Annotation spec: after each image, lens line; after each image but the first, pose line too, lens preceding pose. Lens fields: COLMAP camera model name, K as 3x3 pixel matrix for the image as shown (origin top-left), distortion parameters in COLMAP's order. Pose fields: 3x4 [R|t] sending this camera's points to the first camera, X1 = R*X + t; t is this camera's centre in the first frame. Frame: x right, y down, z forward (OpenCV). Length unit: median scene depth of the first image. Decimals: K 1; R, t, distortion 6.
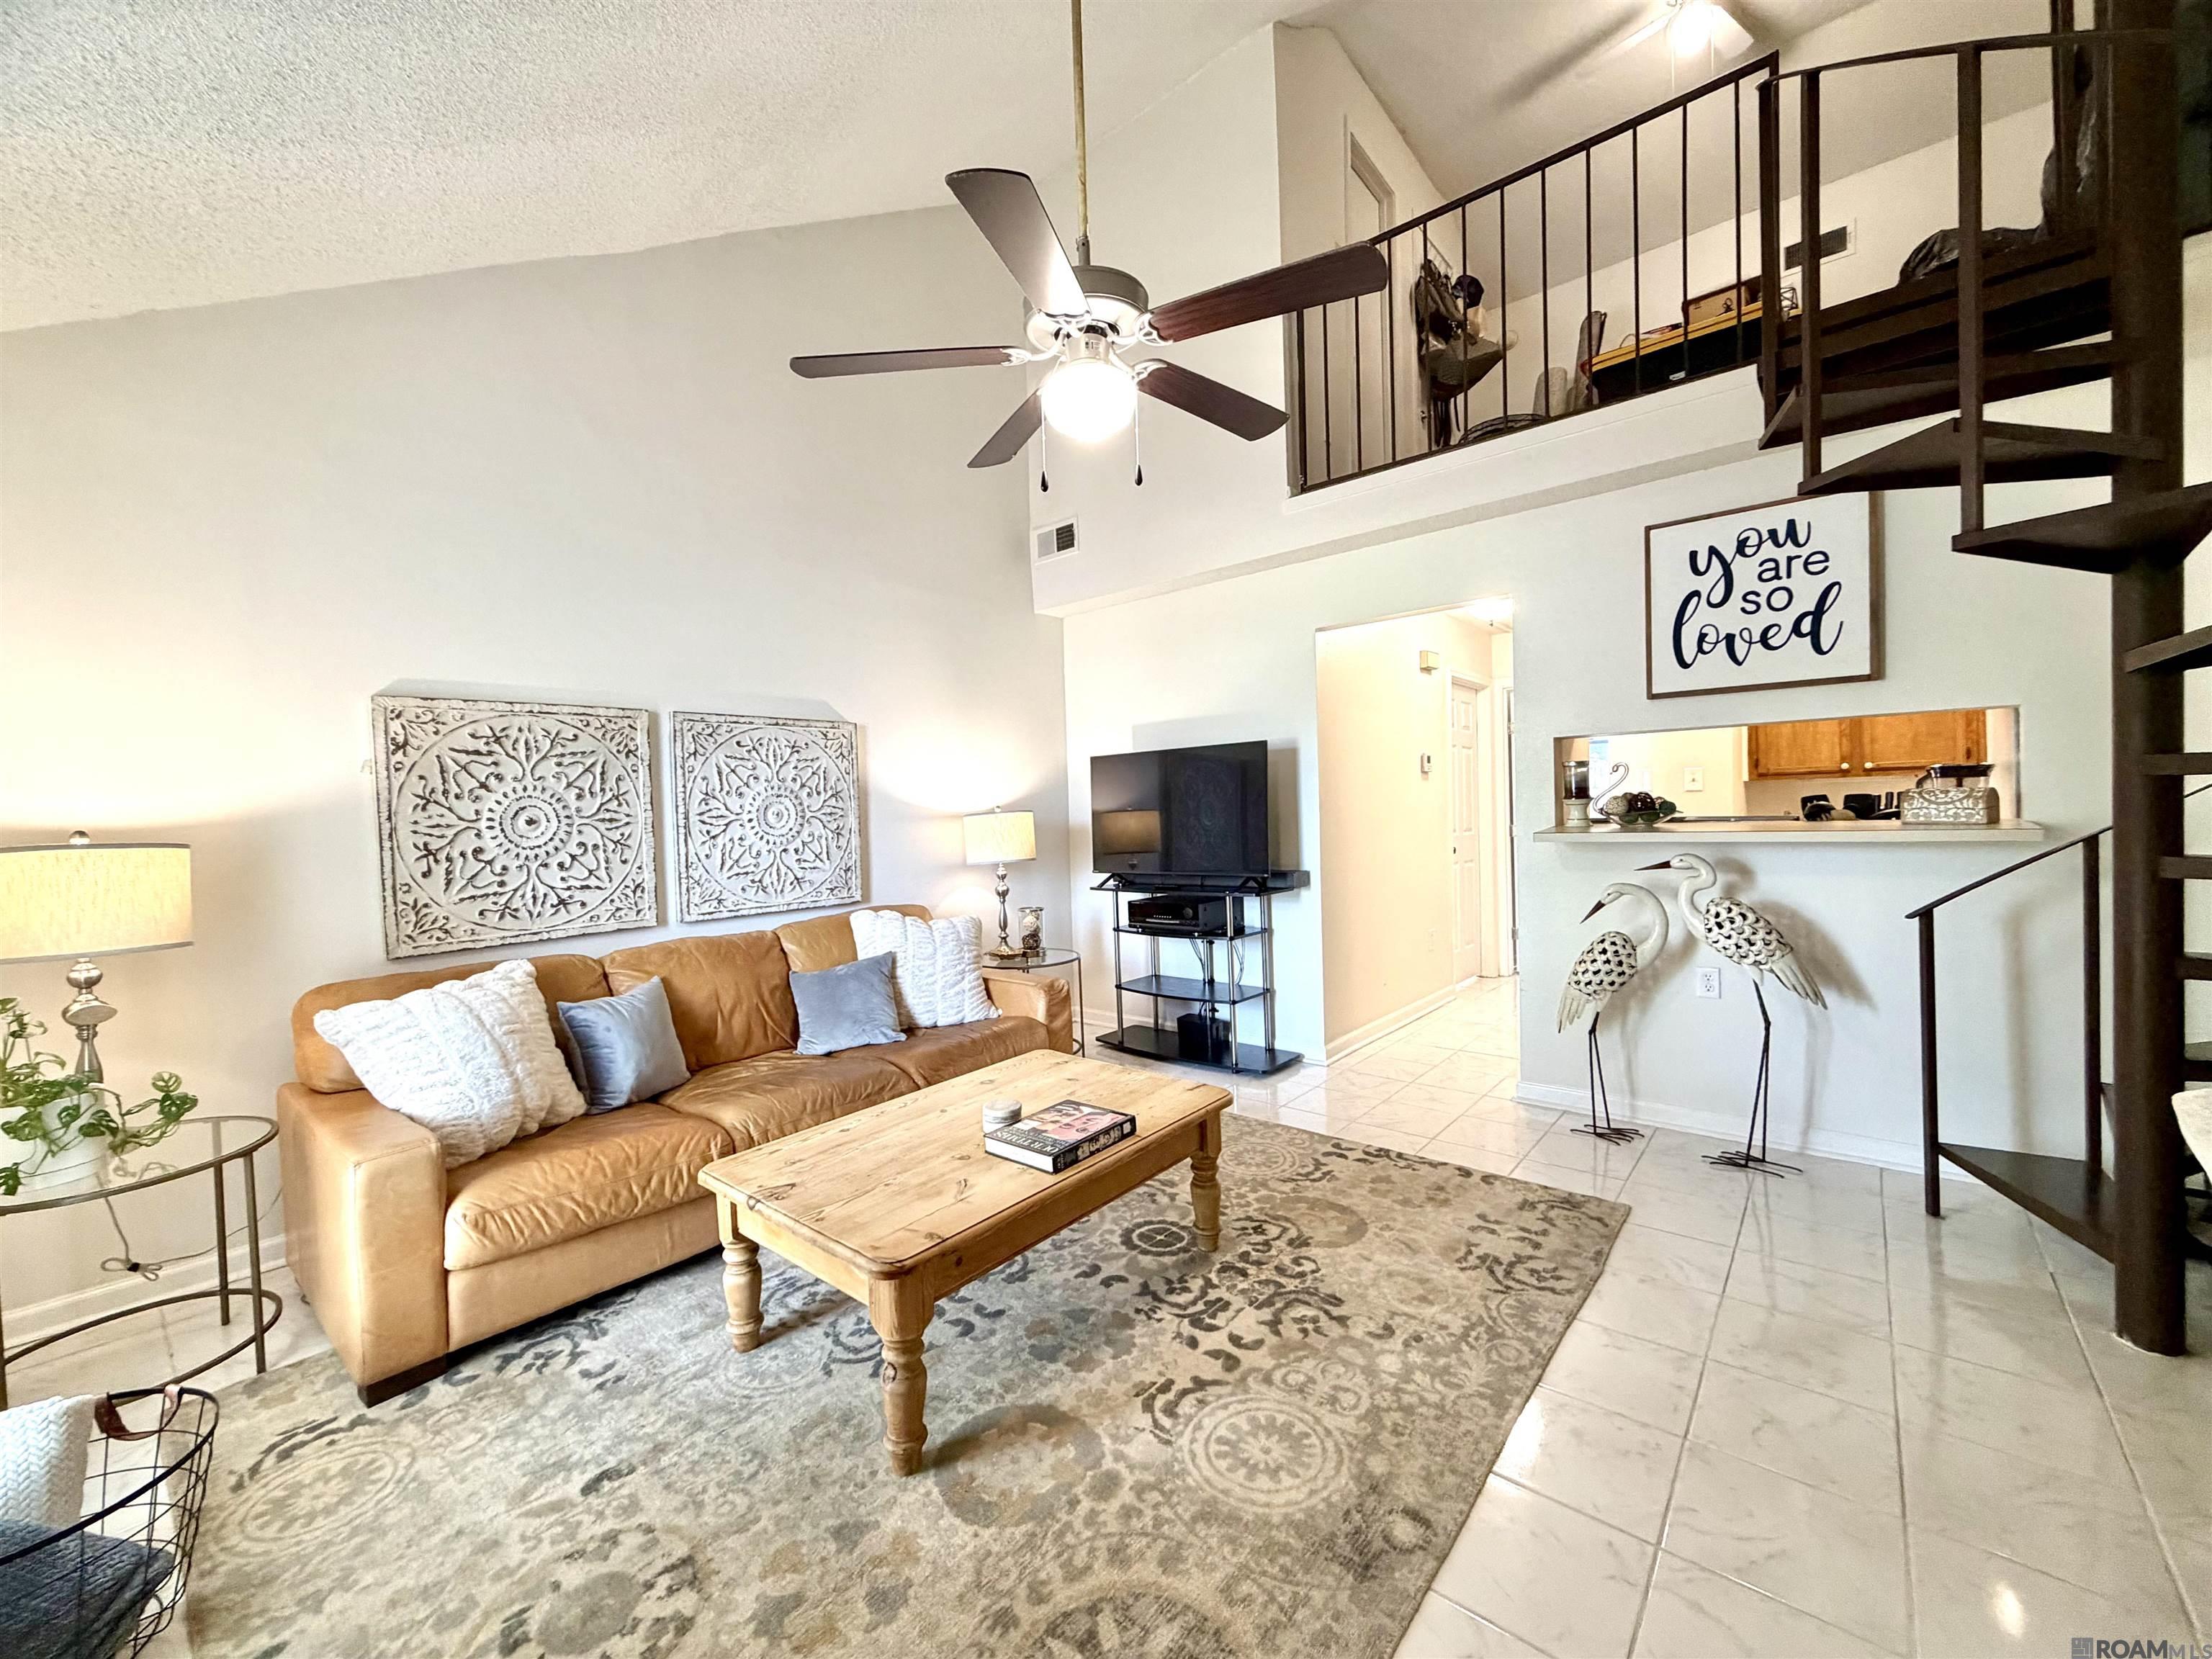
lens RADIAL K [[880.5, 0, 1093.6], [0, 880.5, 830.7], [0, 0, 1]] dist [0.004296, 0.000383]
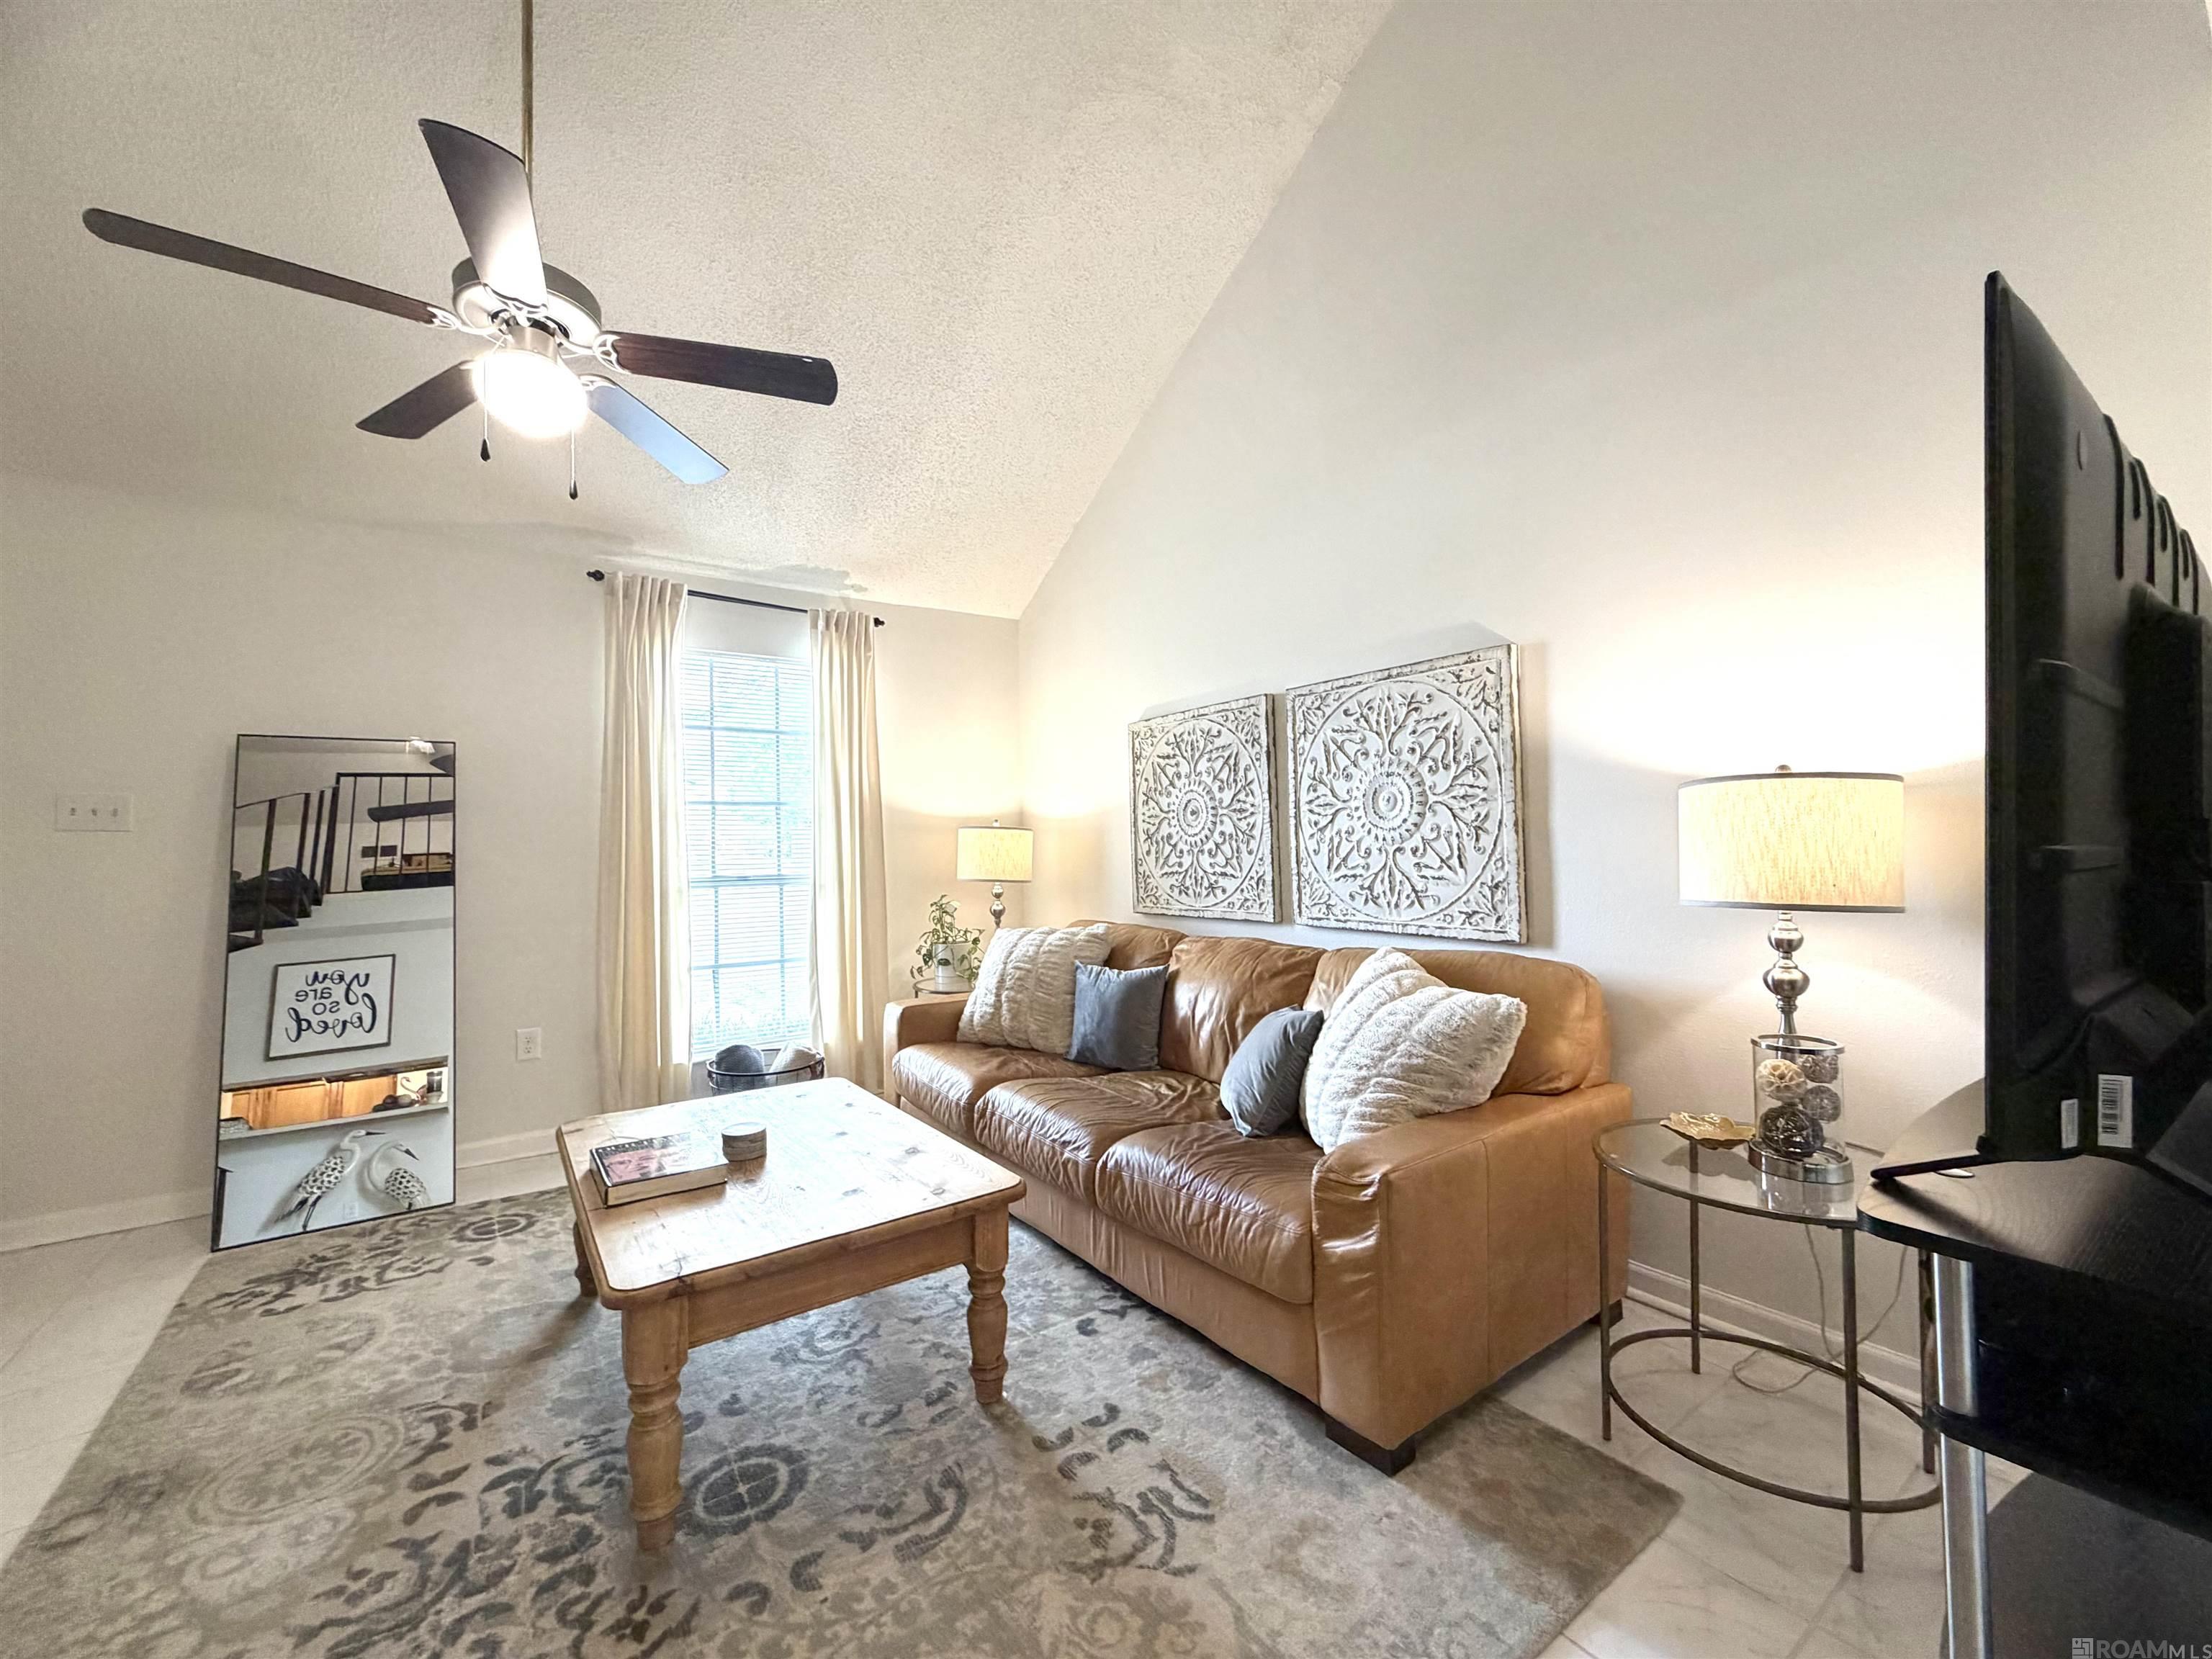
lens RADIAL K [[884.6, 0, 1099.1], [0, 884.6, 828.7], [0, 0, 1]] dist [0.000058, 0.000114]
pose [[-0.240805, 0.016359, -0.970436, 0.486749], [-0.000399, 0.999856, 0.016954, -0.008351], [0.970573, 0.004470, -0.240764, 1.111216]]
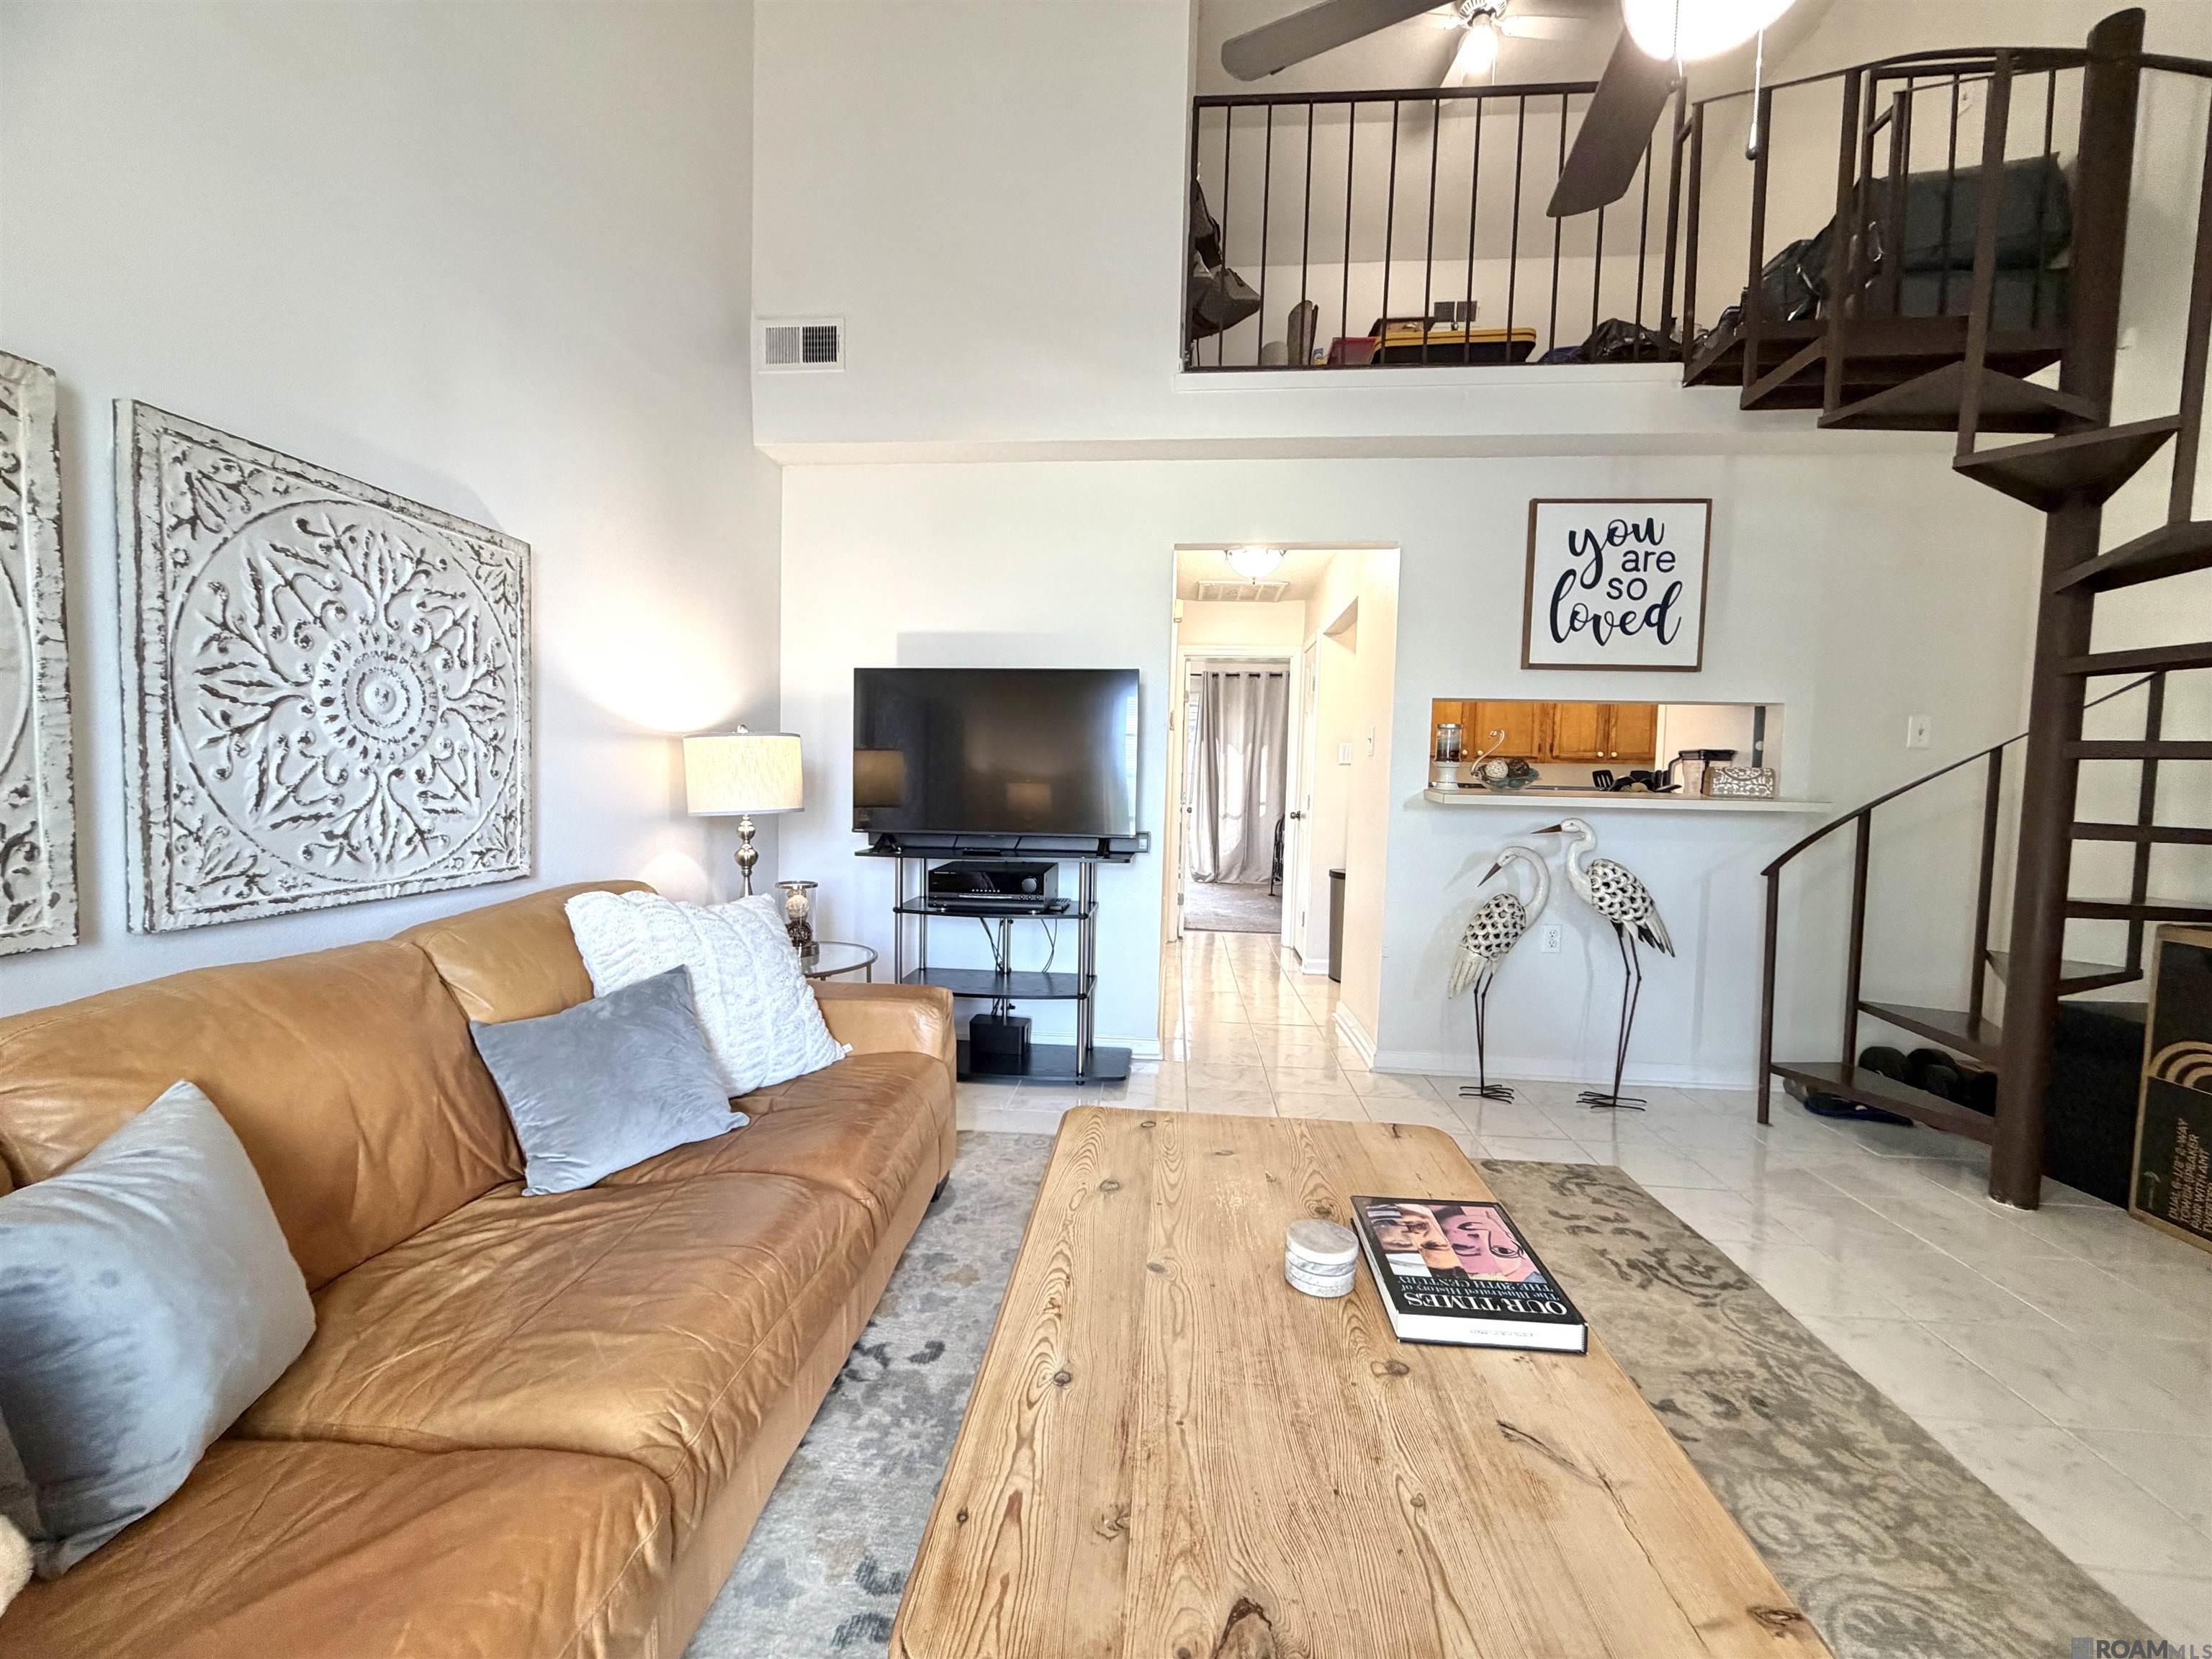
lens RADIAL K [[884.6, 0, 1099.1], [0, 884.6, 828.7], [0, 0, 1]] dist [0.000058, 0.000114]
pose [[0.810448, 0.016561, 0.585577, -0.382879], [-0.034690, 0.999203, 0.019752, 0.035745], [-0.584783, -0.036321, 0.810376, 0.452932]]
